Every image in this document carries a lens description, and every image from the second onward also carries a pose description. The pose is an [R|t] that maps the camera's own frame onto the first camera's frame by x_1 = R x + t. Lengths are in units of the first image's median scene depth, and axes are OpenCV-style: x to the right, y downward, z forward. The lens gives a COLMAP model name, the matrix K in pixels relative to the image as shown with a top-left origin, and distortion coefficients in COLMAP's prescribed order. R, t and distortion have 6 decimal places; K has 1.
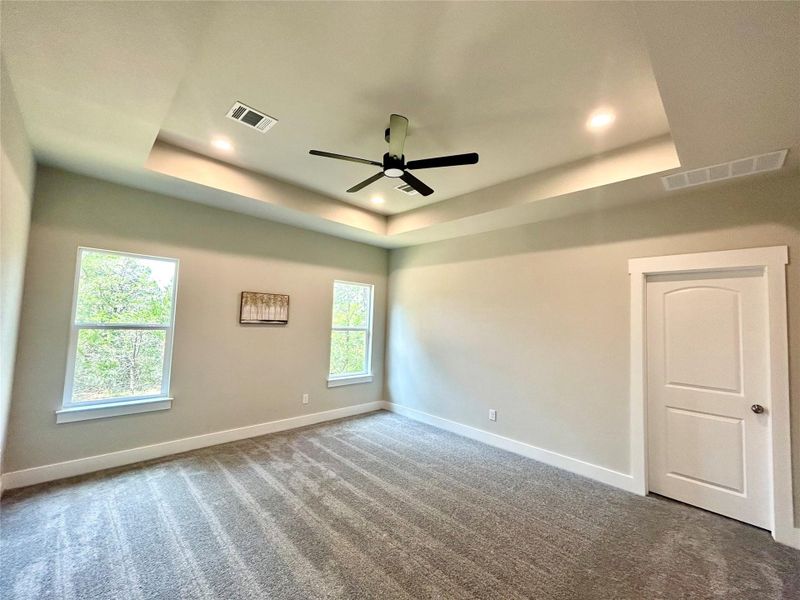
lens RADIAL K [[321.0, 0, 398.3], [0, 321.0, 299.3], [0, 0, 1]] dist [0.000150, -0.000225]
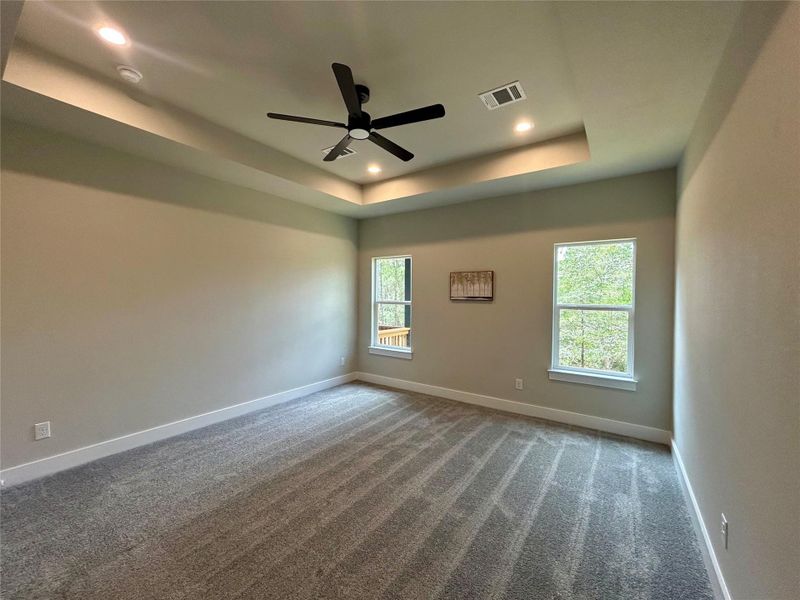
lens RADIAL K [[328.6, 0, 400.0], [0, 328.6, 300.0], [0, 0, 1]] dist [-0.012344, -0.000118]
pose [[0.192073, -0.011370, -0.981315, 0.627171], [0.066644, 0.997776, 0.001483, 0.060324], [0.979115, -0.065684, 0.192403, 0.589410]]
